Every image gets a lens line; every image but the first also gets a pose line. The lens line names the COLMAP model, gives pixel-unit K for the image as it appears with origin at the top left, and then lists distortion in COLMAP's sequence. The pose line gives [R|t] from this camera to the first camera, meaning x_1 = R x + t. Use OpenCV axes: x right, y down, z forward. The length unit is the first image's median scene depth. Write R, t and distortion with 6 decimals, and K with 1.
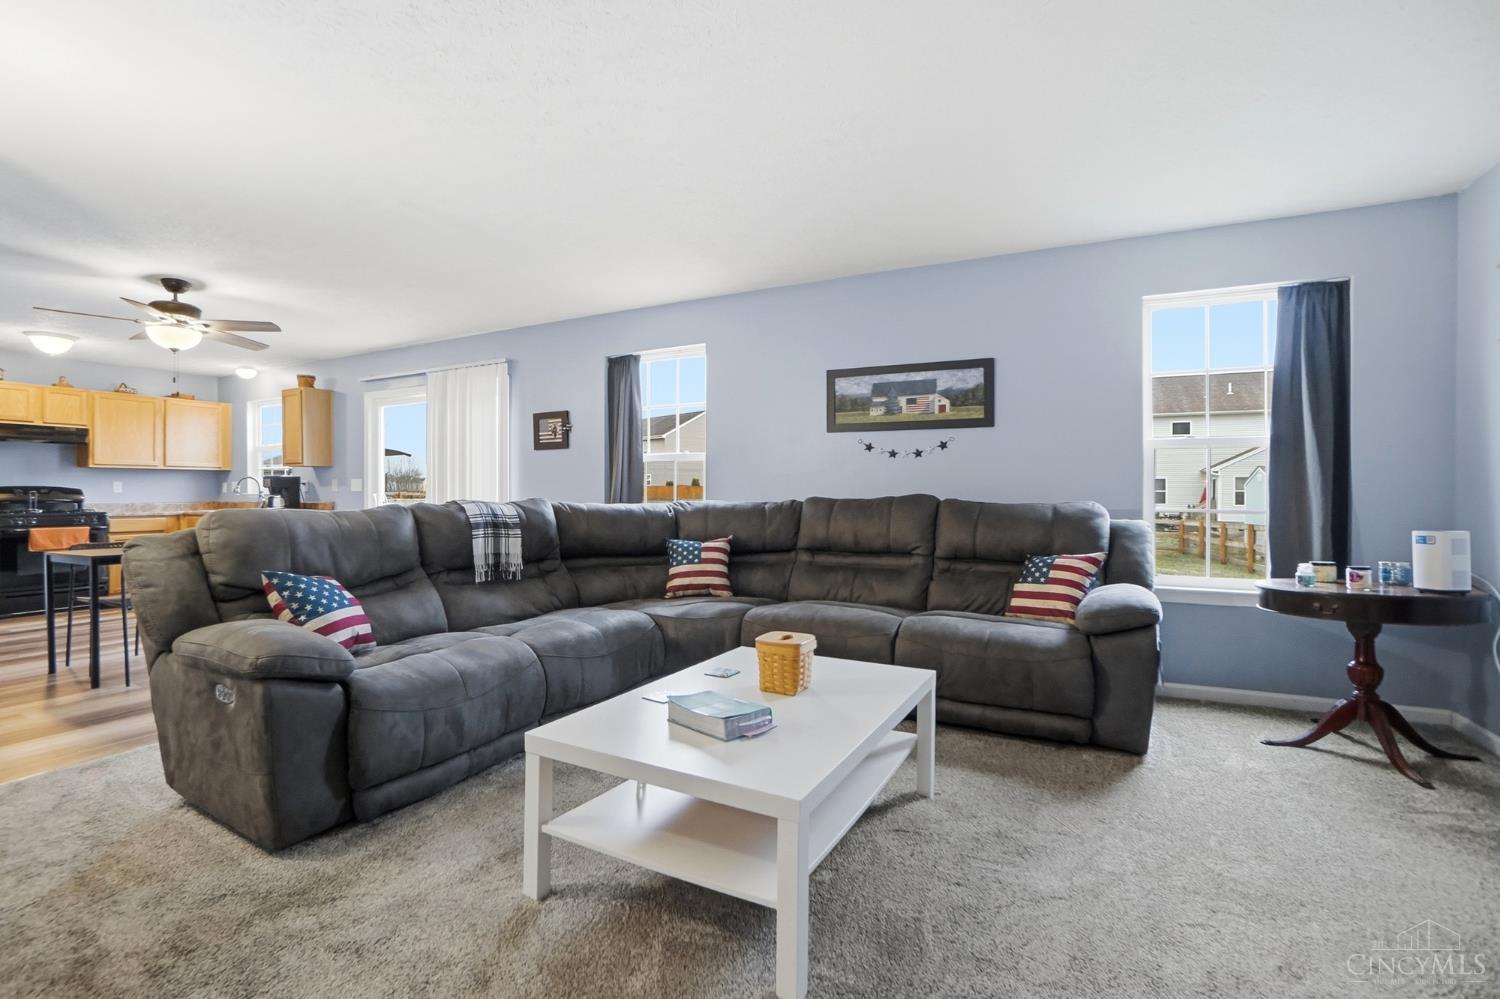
lens RADIAL K [[671.4, 0, 727.1], [0, 671.4, 511.4], [0, 0, 1]] dist [-0.063525, 0.022497]
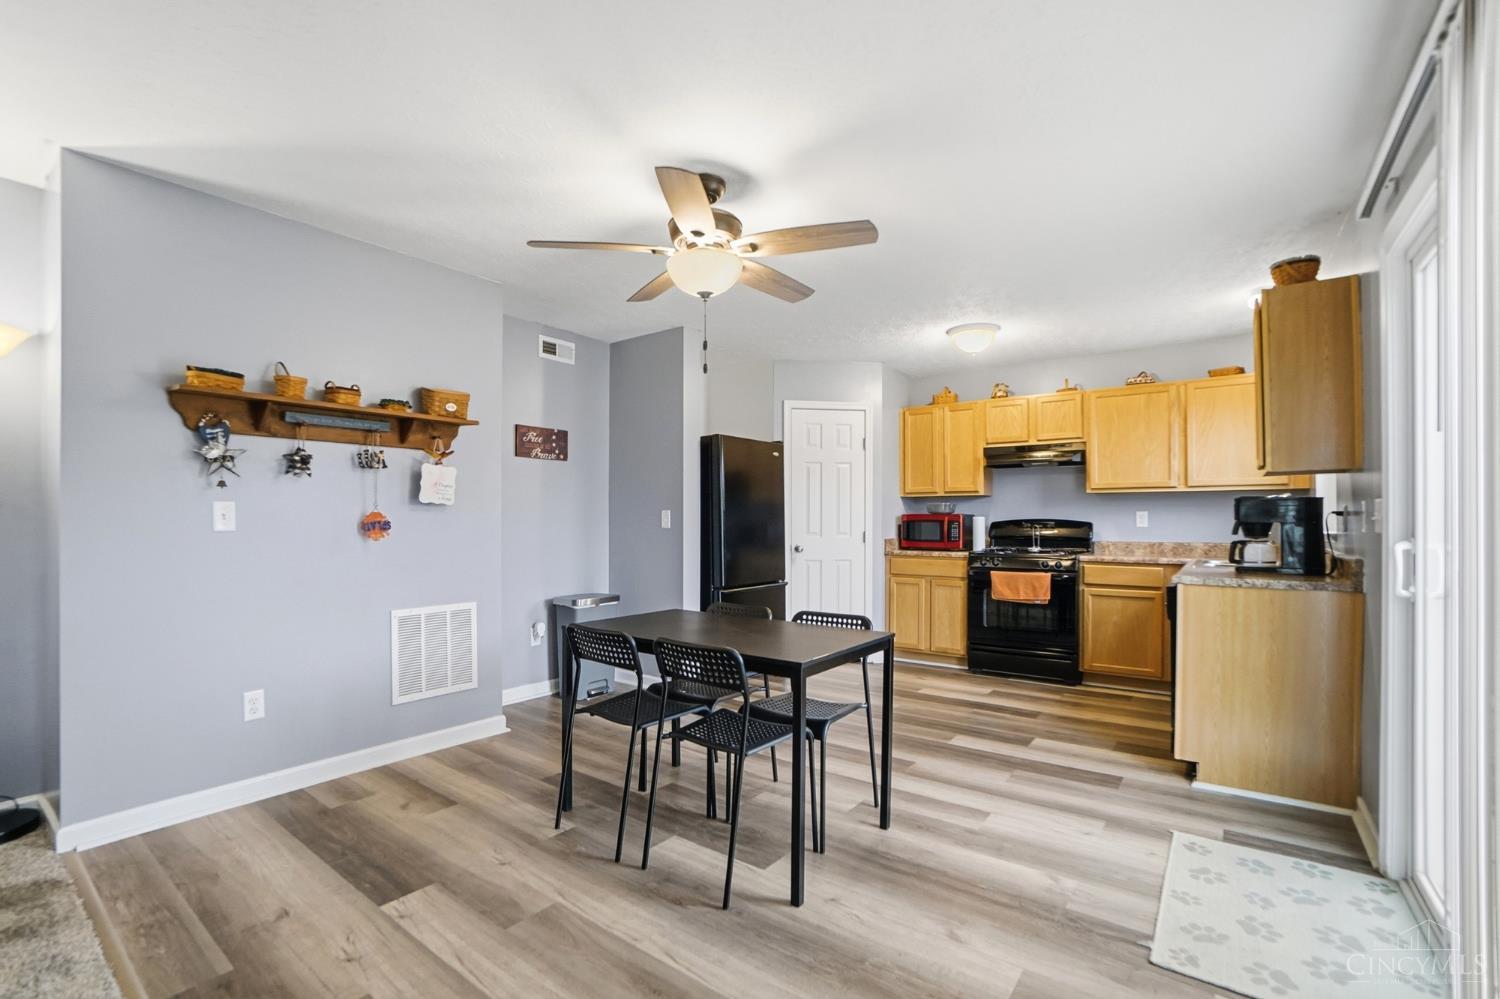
lens RADIAL K [[671.4, 0, 727.1], [0, 671.4, 511.4], [0, 0, 1]] dist [-0.063525, 0.022497]
pose [[-0.181180, -0.009209, -0.983407, -0.162983], [-0.029679, 0.999552, -0.003892, -0.031045], [0.983002, 0.028481, -0.181372, 0.714042]]
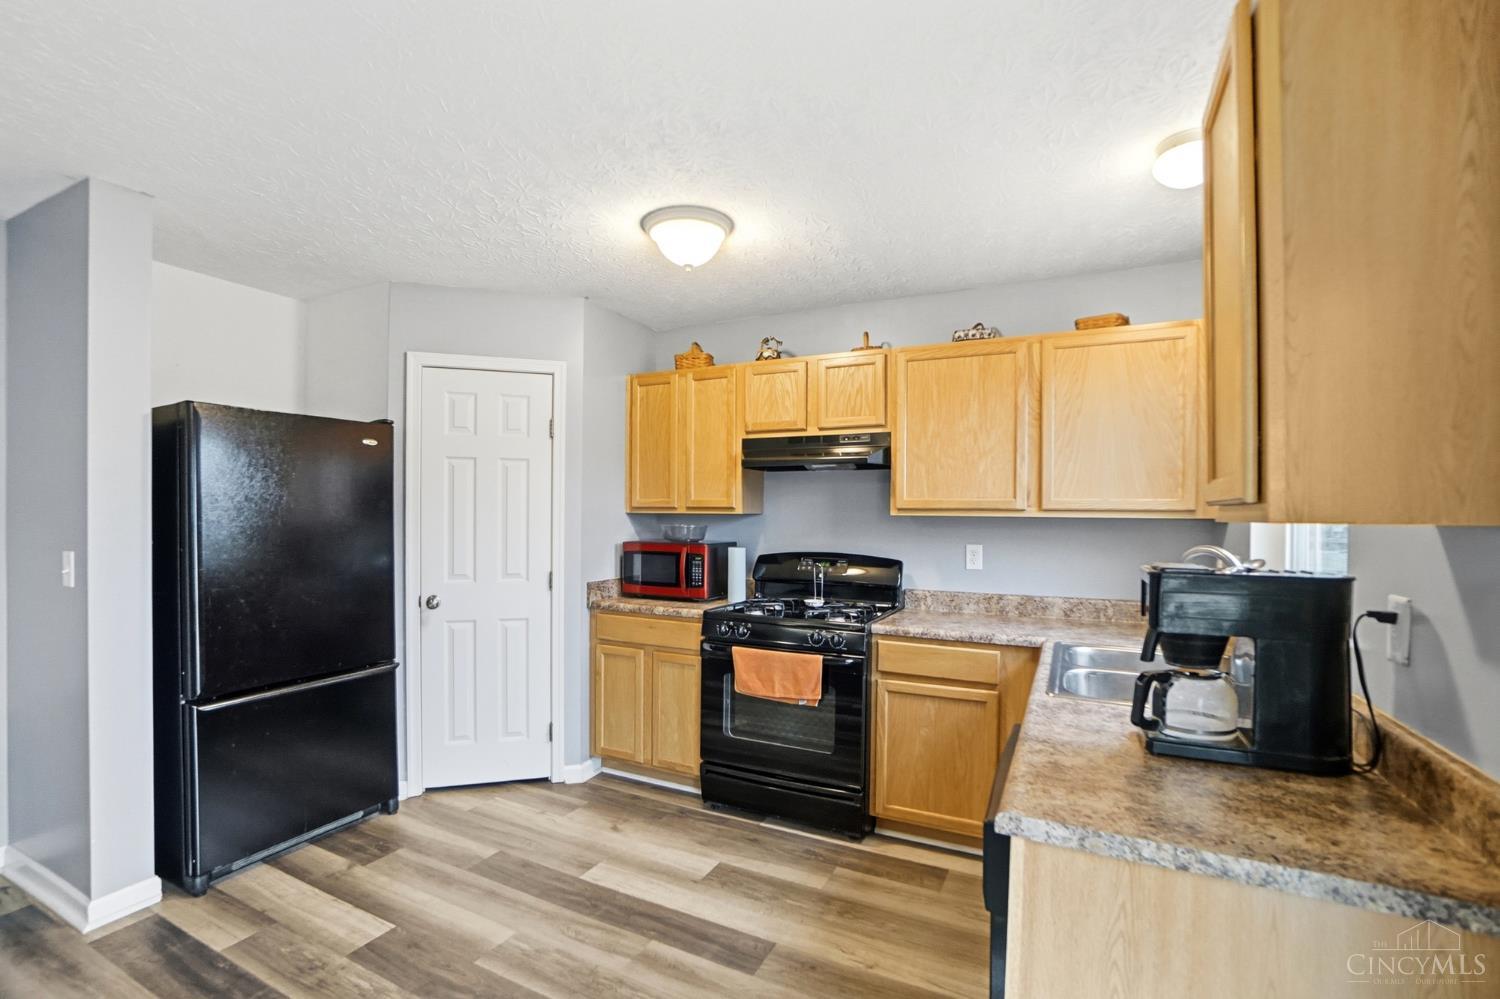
lens RADIAL K [[671.4, 0, 727.1], [0, 671.4, 511.4], [0, 0, 1]] dist [-0.063525, 0.022497]
pose [[-0.009110, 0.004932, -0.999946, -0.501266], [-0.036540, 0.999318, 0.005262, -0.067785], [0.999291, 0.036586, -0.008923, 0.867337]]
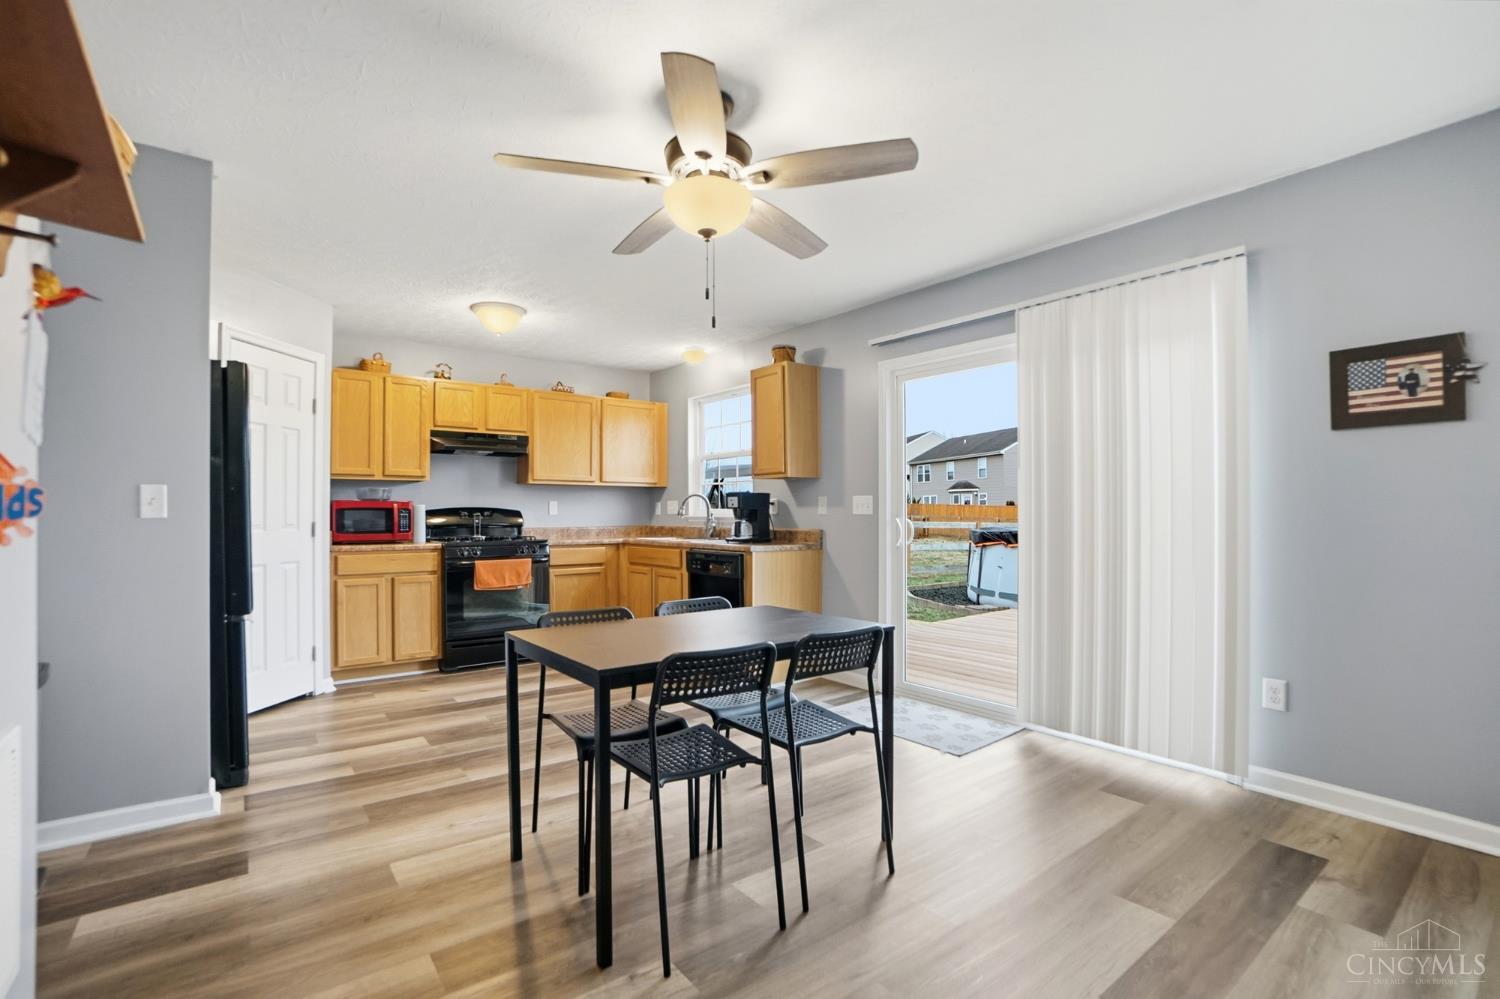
lens RADIAL K [[671.4, 0, 727.1], [0, 671.4, 511.4], [0, 0, 1]] dist [-0.063525, 0.022497]
pose [[0.901667, 0.001946, -0.432427, -0.396787], [-0.015205, 0.999514, -0.027206, -0.013860], [0.432164, 0.031106, 0.901258, 0.346971]]
